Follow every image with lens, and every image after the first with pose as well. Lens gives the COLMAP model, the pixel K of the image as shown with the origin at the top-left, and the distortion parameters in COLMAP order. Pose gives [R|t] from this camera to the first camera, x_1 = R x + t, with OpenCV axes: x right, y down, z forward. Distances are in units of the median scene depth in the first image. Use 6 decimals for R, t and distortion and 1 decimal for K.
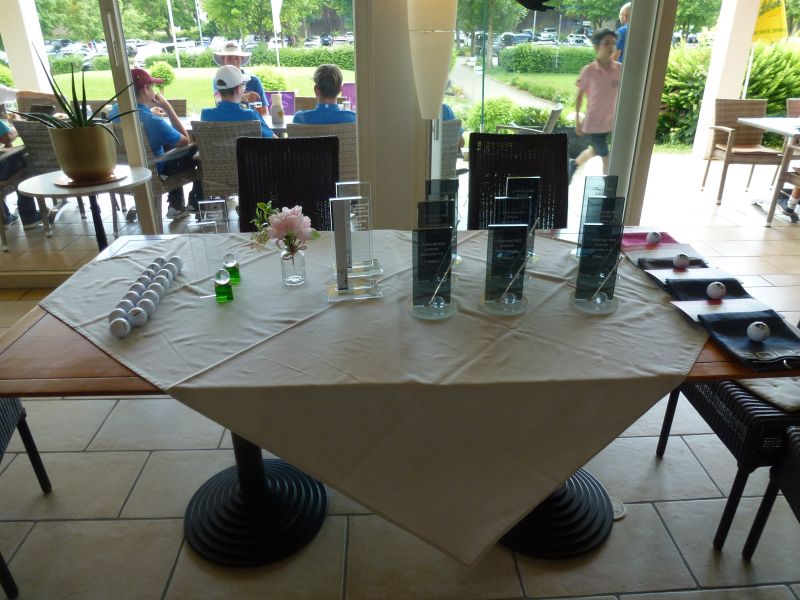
lens RADIAL K [[577.0, 0, 400.0], [0, 577.0, 300.0], [0, 0, 1]] dist [-0.065221, 0.032720]
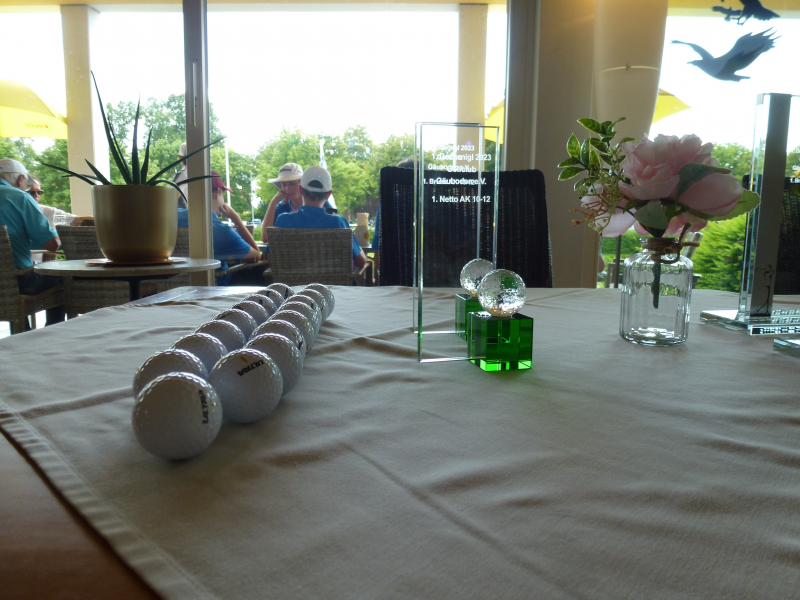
lens RADIAL K [[577.0, 0, 400.0], [0, 577.0, 300.0], [0, 0, 1]] dist [-0.065221, 0.032720]
pose [[0.998288, 0.020593, -0.054749, -0.299758], [-0.036023, 0.953866, -0.298065, 0.053072], [0.046085, 0.299527, 0.952974, 0.590505]]
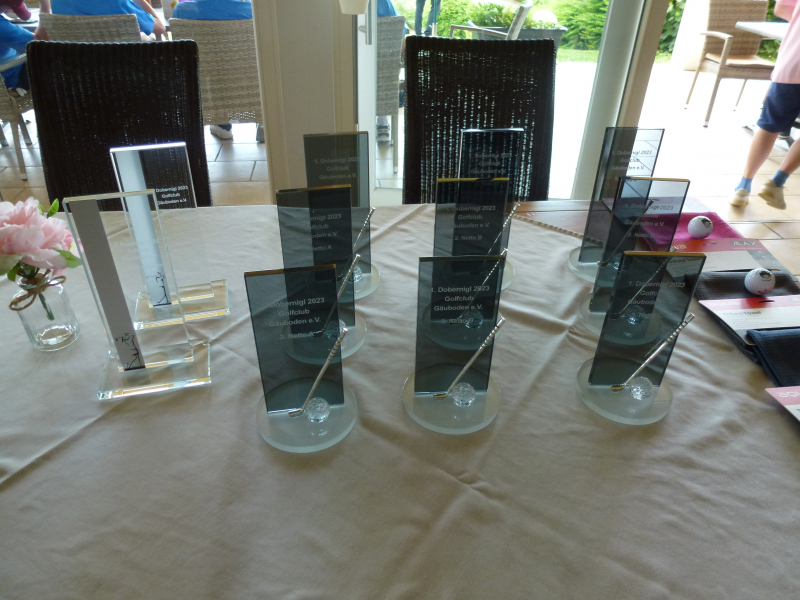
lens RADIAL K [[577.0, 0, 400.0], [0, 577.0, 300.0], [0, 0, 1]] dist [-0.065221, 0.032720]
pose [[0.996964, -0.016735, 0.076049, 0.084176], [0.004665, 0.987715, 0.156195, -0.137198], [-0.077729, -0.155366, 0.984794, 0.446384]]
